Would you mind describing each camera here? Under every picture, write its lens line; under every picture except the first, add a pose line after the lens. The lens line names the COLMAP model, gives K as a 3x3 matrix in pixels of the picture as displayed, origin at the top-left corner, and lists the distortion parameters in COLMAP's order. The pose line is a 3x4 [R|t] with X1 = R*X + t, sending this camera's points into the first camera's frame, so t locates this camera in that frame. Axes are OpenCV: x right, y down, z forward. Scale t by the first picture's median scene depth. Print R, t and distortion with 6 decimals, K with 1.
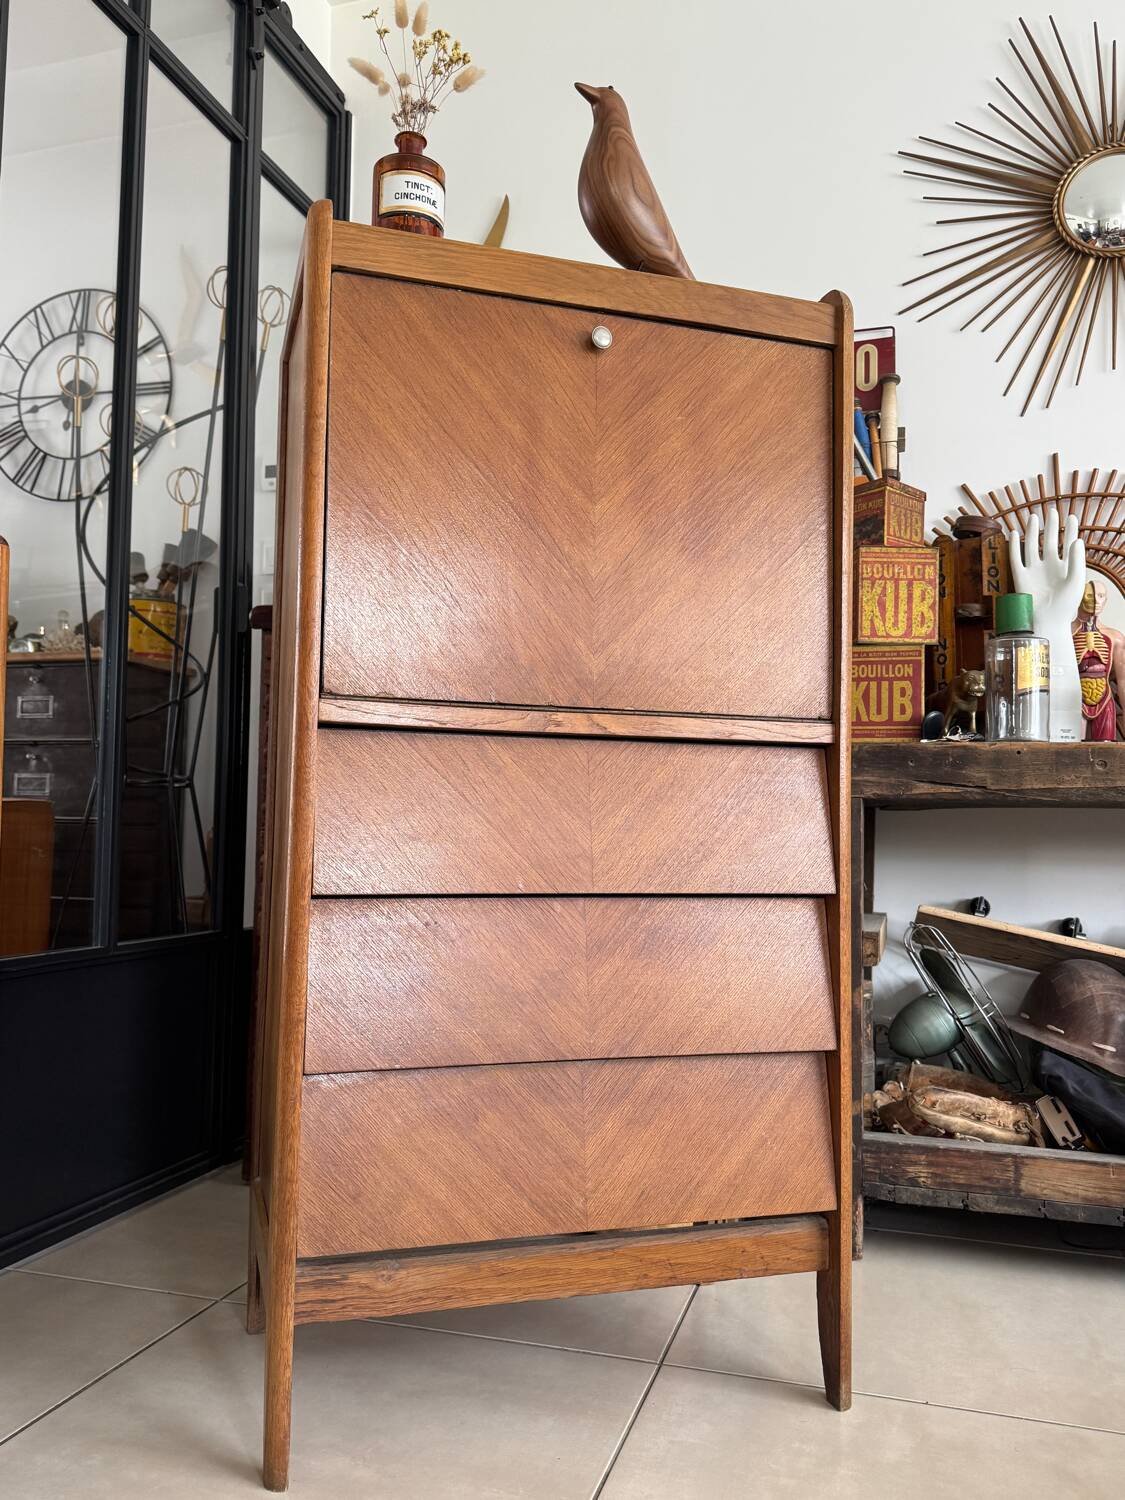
lens RADIAL K [[1178.6, 0, 559.7], [0, 1178.6, 750.9], [0, 0, 1]] dist [0.057670, -0.092311]
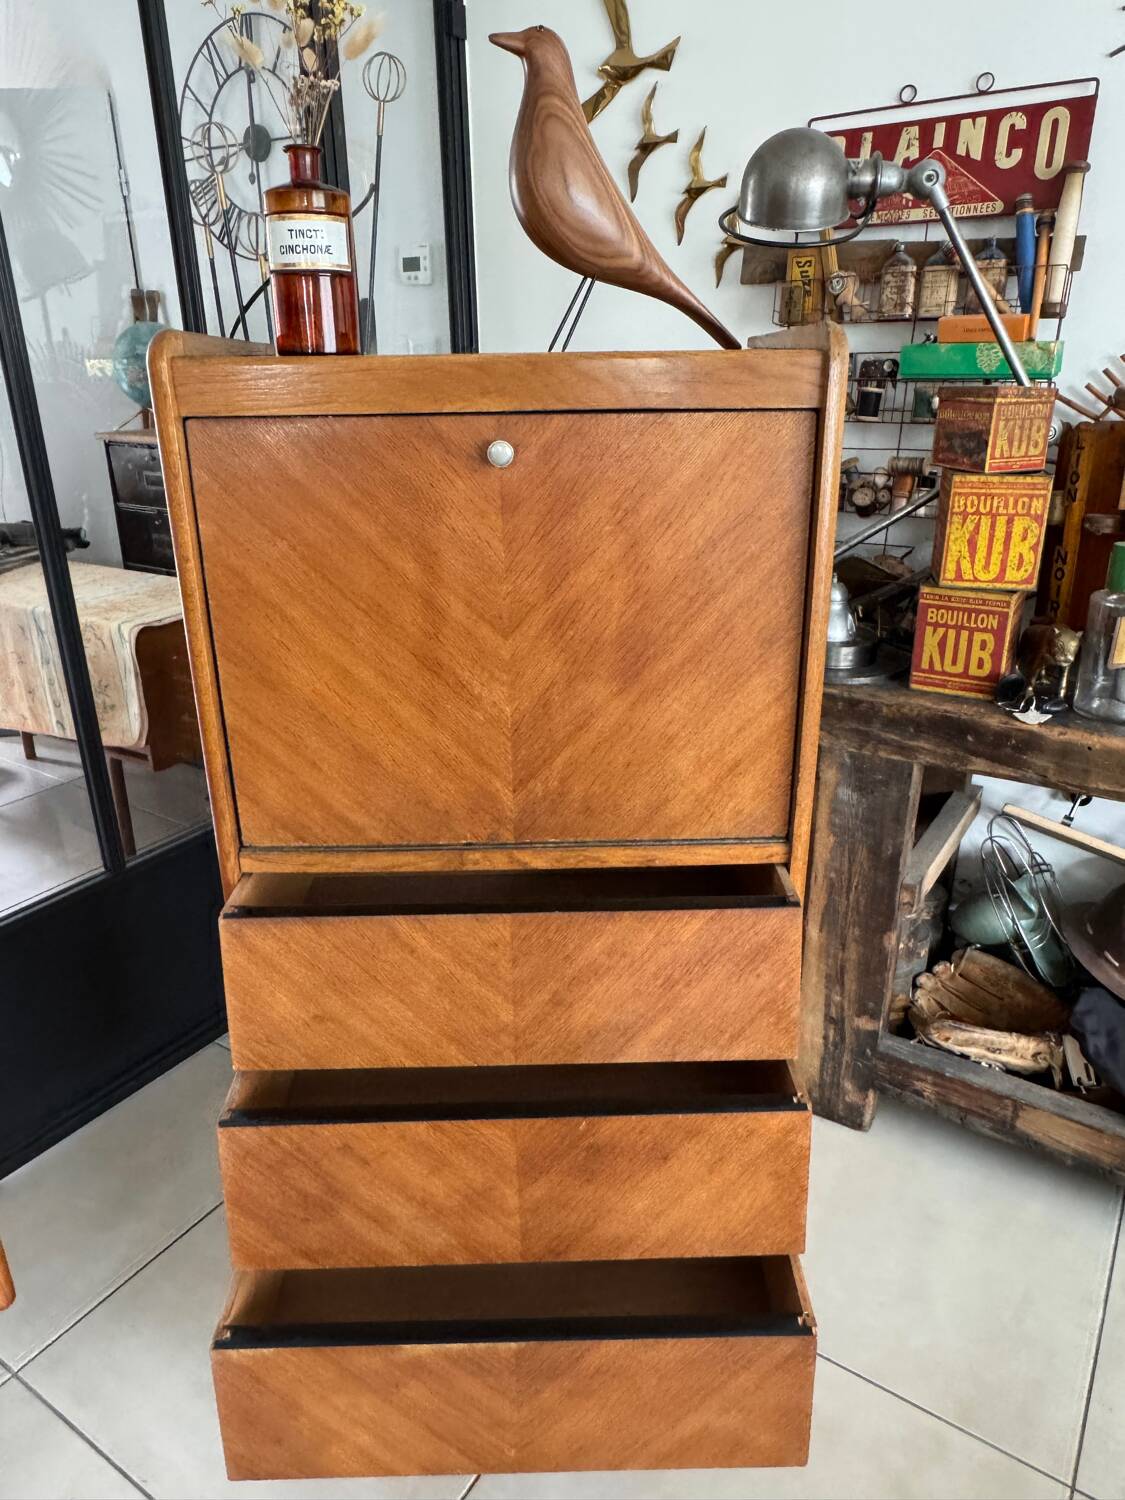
lens RADIAL K [[1018.2, 0, 567.2], [0, 1018.2, 733.7], [0, 0, 1]] dist [-0.014309, 0.016416]
pose [[0.958382, 0.075386, -0.275355, 0.205566], [0.047760, 0.908578, 0.414976, -0.324768], [0.281465, -0.410857, 0.867165, 0.214352]]
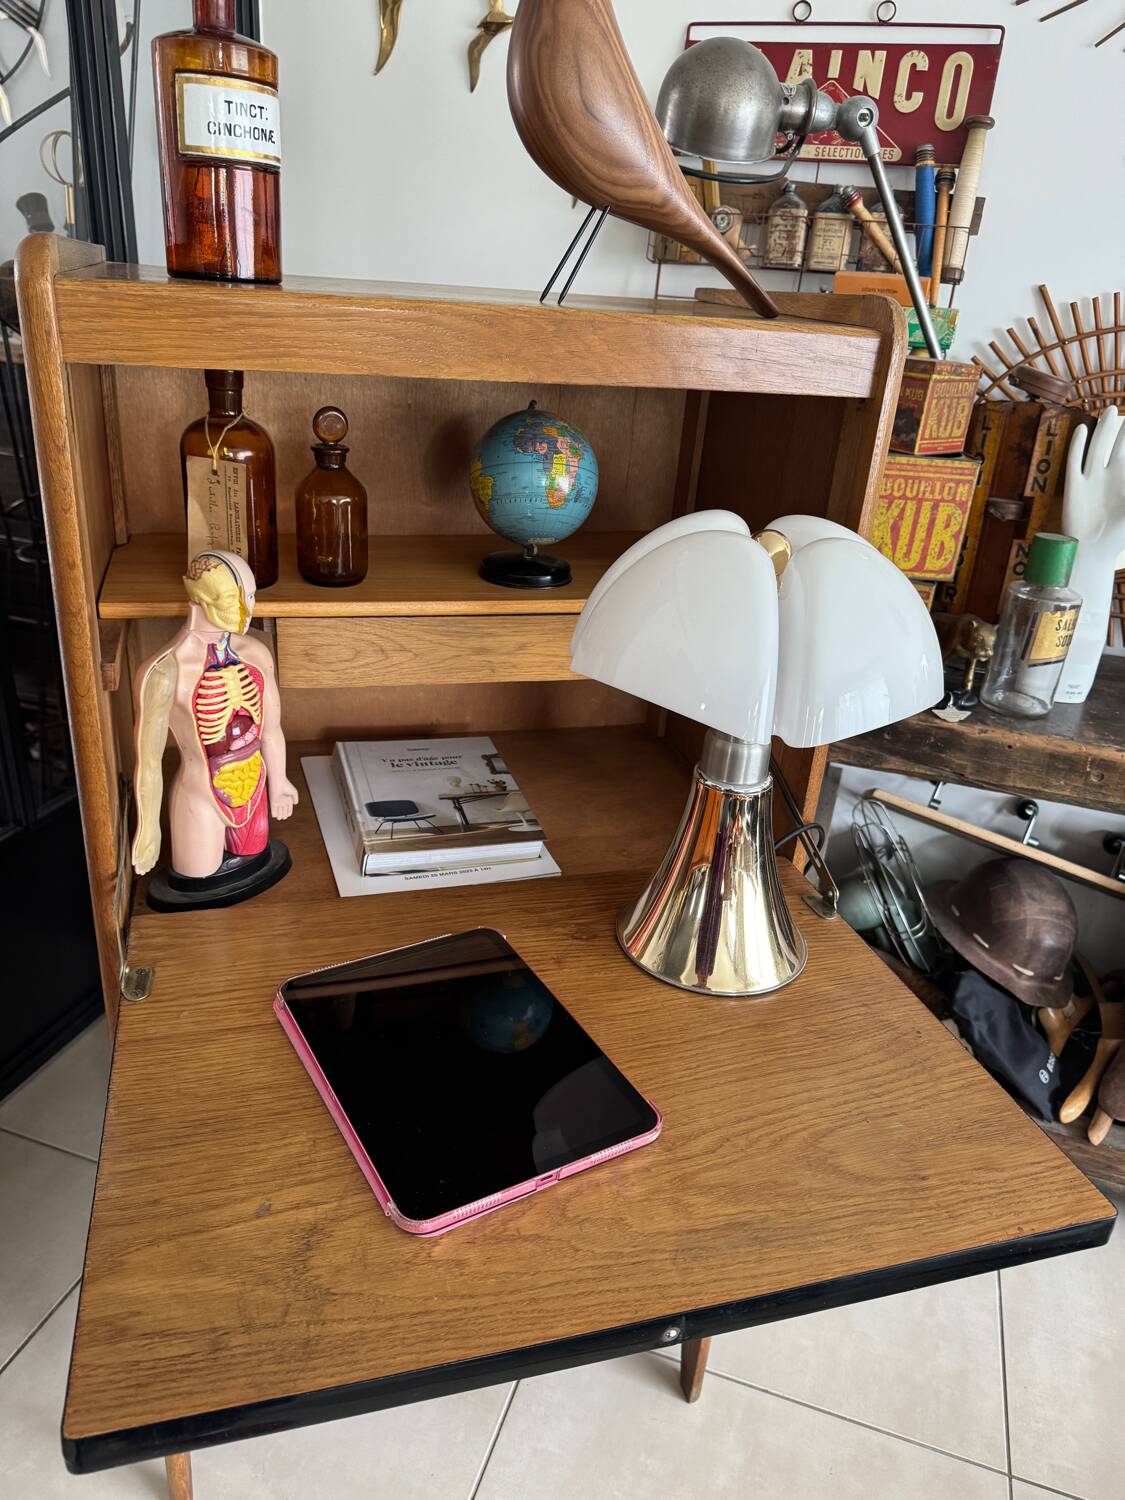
lens RADIAL K [[1071.2, 0, 563.3], [0, 1071.2, 753.2], [0, 0, 1]] dist [0.017354, -0.025961]
pose [[0.998178, 0.060236, 0.003444, 0.051308], [-0.054402, 0.873871, 0.483104, -0.338112], [0.026090, -0.482411, 0.875556, 0.275761]]
